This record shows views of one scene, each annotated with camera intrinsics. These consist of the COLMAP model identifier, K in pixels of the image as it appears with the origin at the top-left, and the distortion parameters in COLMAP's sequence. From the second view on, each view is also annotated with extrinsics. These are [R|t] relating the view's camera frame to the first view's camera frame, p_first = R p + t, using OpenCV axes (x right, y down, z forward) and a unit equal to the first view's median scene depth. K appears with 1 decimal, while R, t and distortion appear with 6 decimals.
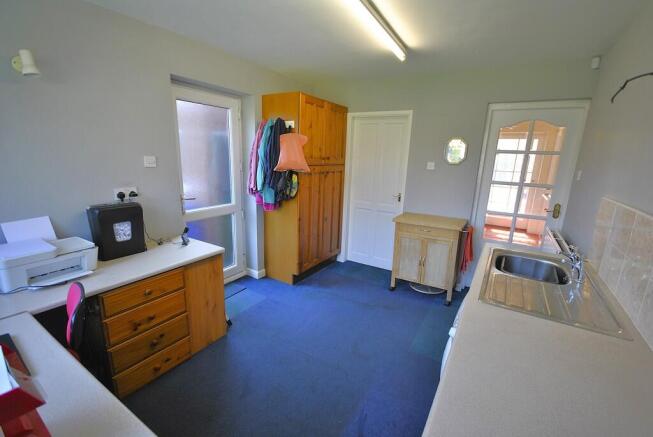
lens RADIAL K [[286.1, 0, 329.5], [0, 286.1, 220.6], [0, 0, 1]] dist [-0.014112, -0.005915]
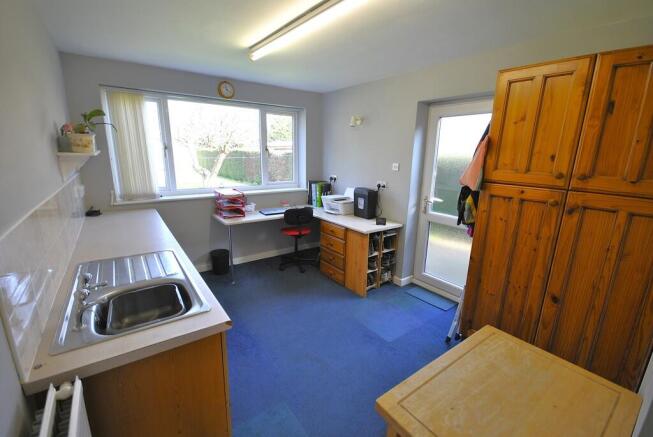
lens RADIAL K [[286.1, 0, 328.4], [0, 286.1, 218.9], [0, 0, 1]] dist [-0.014112, -0.005915]
pose [[-0.357775, 0.168035, -0.918565, 0.907187], [-0.250825, 0.930234, 0.267865, -0.268357], [0.899491, 0.326234, -0.290667, 1.212085]]
